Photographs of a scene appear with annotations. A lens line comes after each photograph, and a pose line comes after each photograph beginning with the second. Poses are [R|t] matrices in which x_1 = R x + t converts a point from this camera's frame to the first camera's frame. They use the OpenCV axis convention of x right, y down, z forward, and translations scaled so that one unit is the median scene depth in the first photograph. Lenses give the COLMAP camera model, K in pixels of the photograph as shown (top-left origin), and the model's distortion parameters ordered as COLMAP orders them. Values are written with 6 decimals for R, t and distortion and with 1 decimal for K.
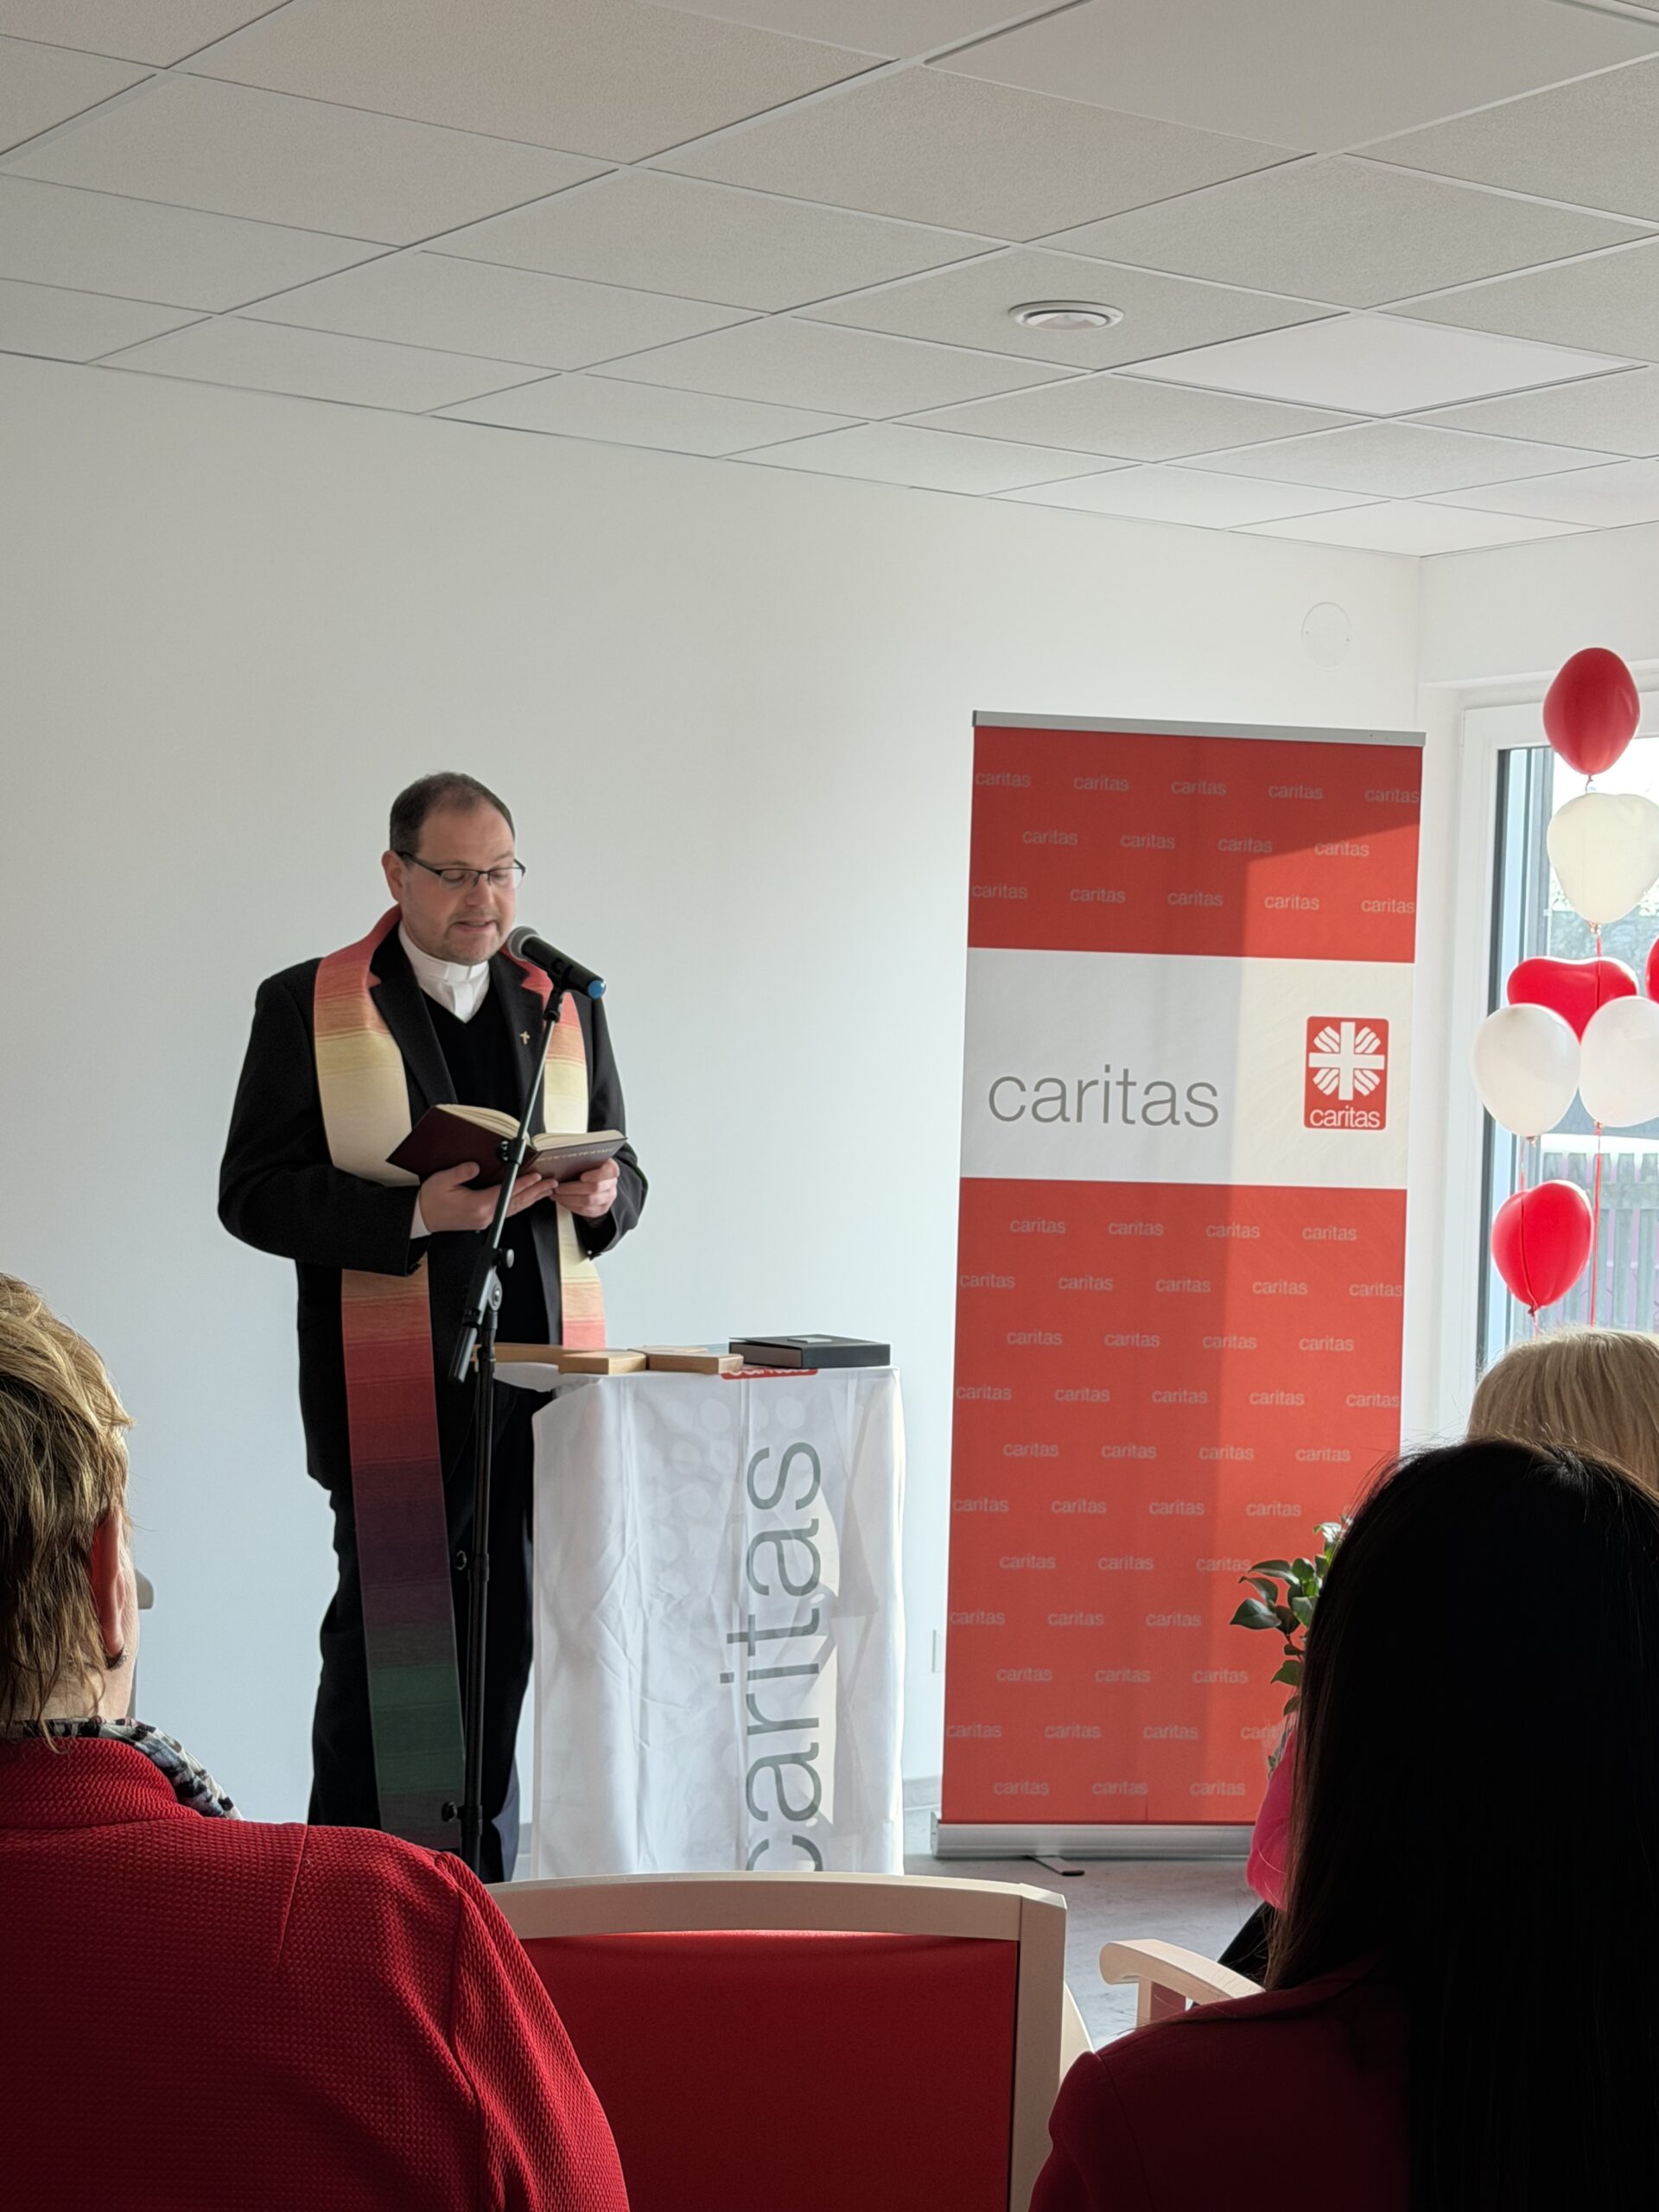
lens RADIAL K [[3456.7, 0, 849.2], [0, 3456.7, 1157.4], [0, 0, 1]] dist [0.102437, 0.007863]
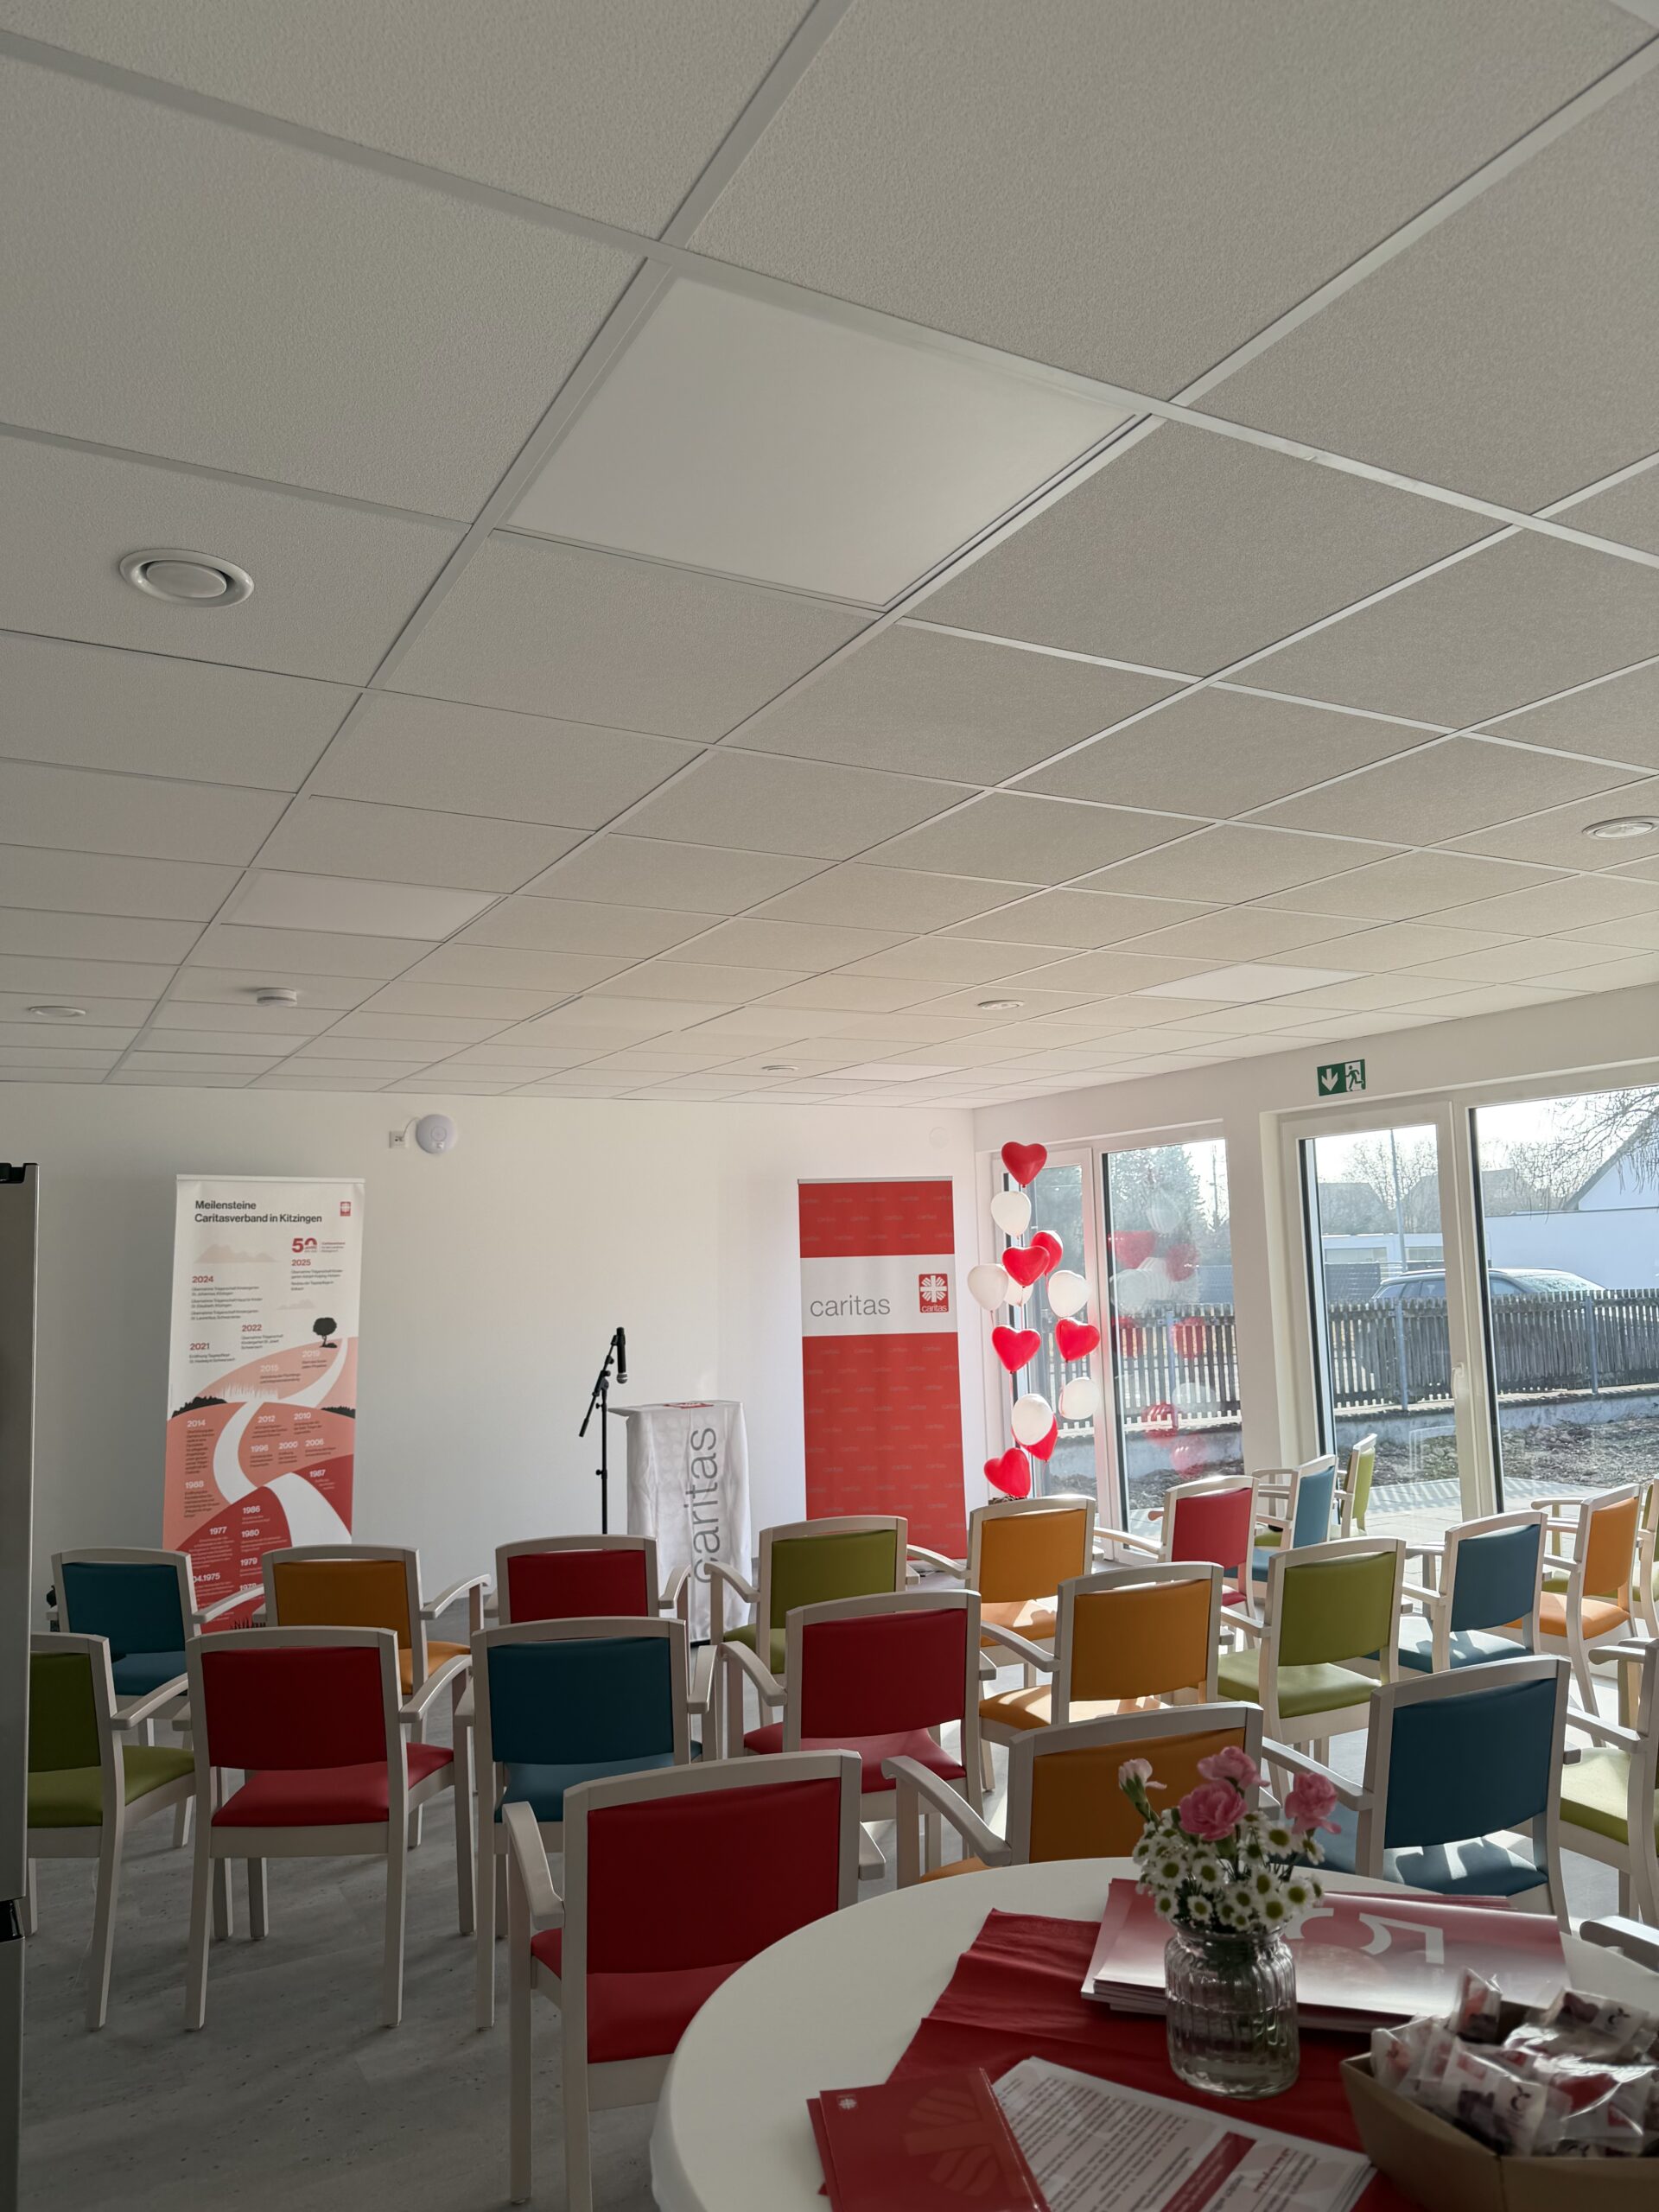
lens RADIAL K [[1538.4, 0, 841.8], [0, 1538.4, 1110.7], [0, 0, 1]] dist [0.165695, -0.409415]
pose [[0.994909, -0.066514, -0.075707, 0.178759], [0.055817, 0.989197, -0.135548, -0.004405], [0.083905, 0.130632, 0.987874, -0.325679]]
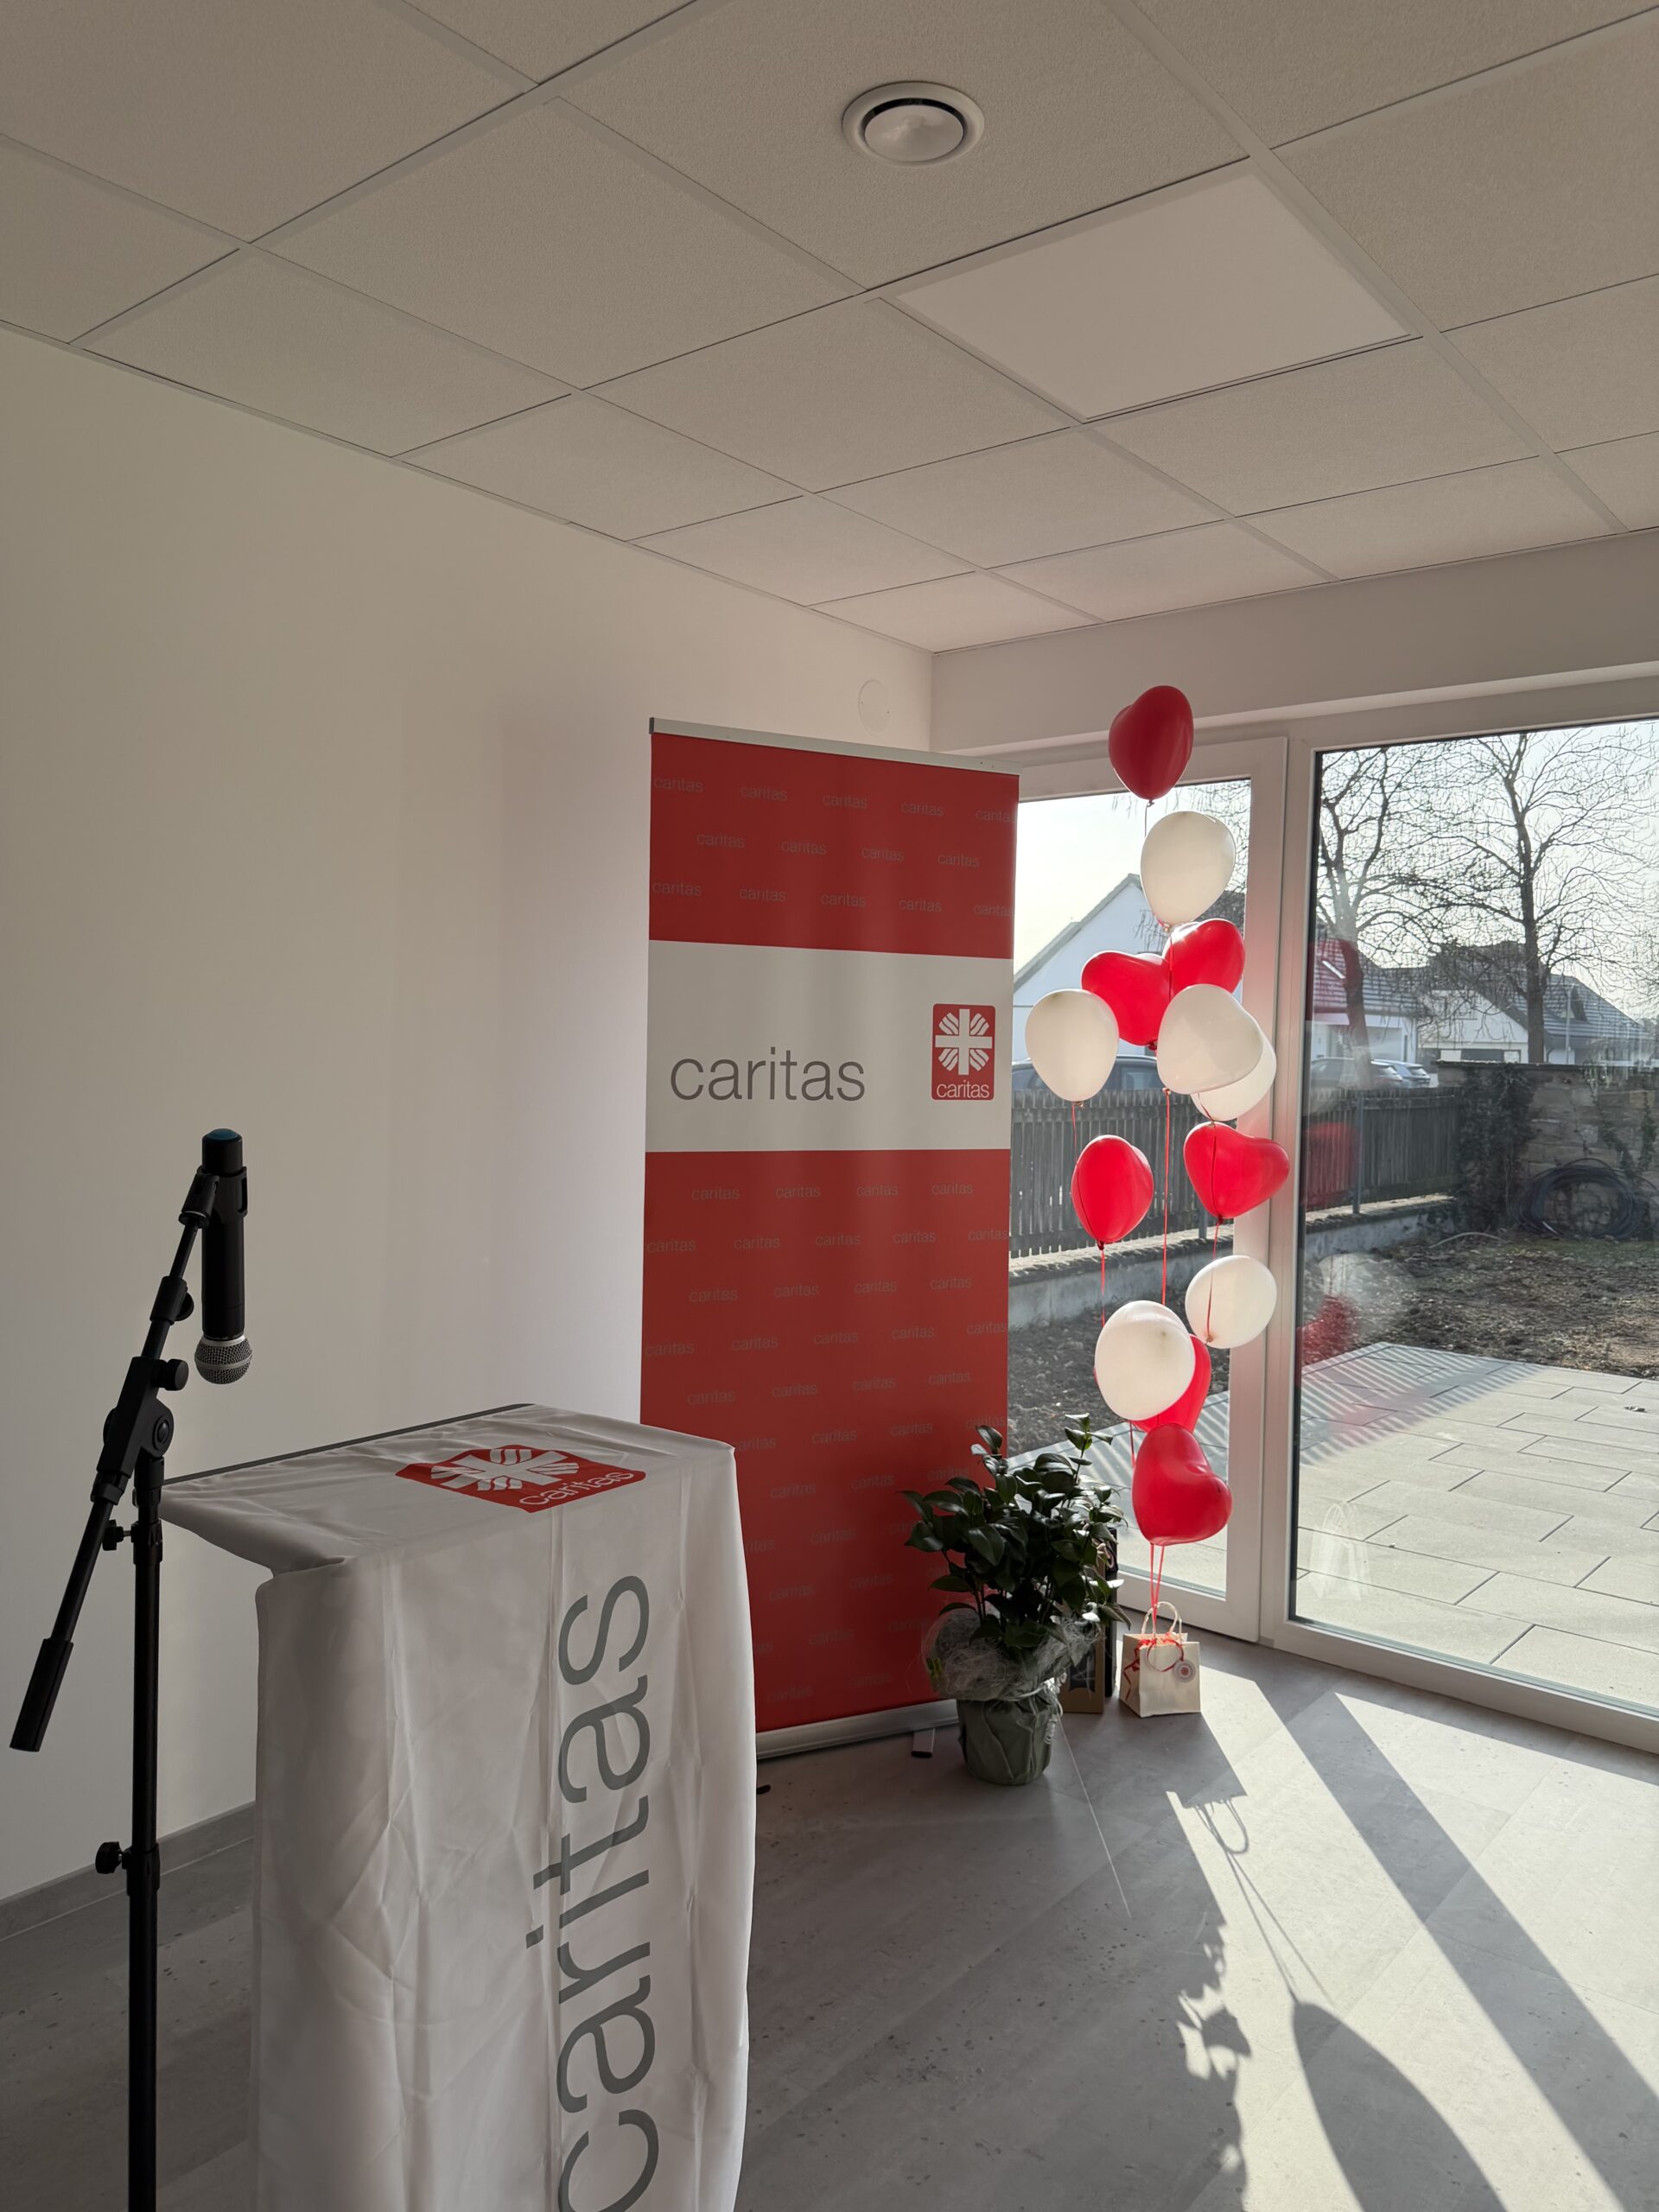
lens RADIAL K [[1577.2, 0, 829.5], [0, 1577.2, 1106.0], [0, 0, 1]] dist [0.168642, -0.258850]
pose [[0.961008, -0.018931, 0.275870, -0.049256], [0.013637, 0.999684, 0.021094, -0.018410], [-0.276183, -0.016510, 0.960963, 0.507678]]
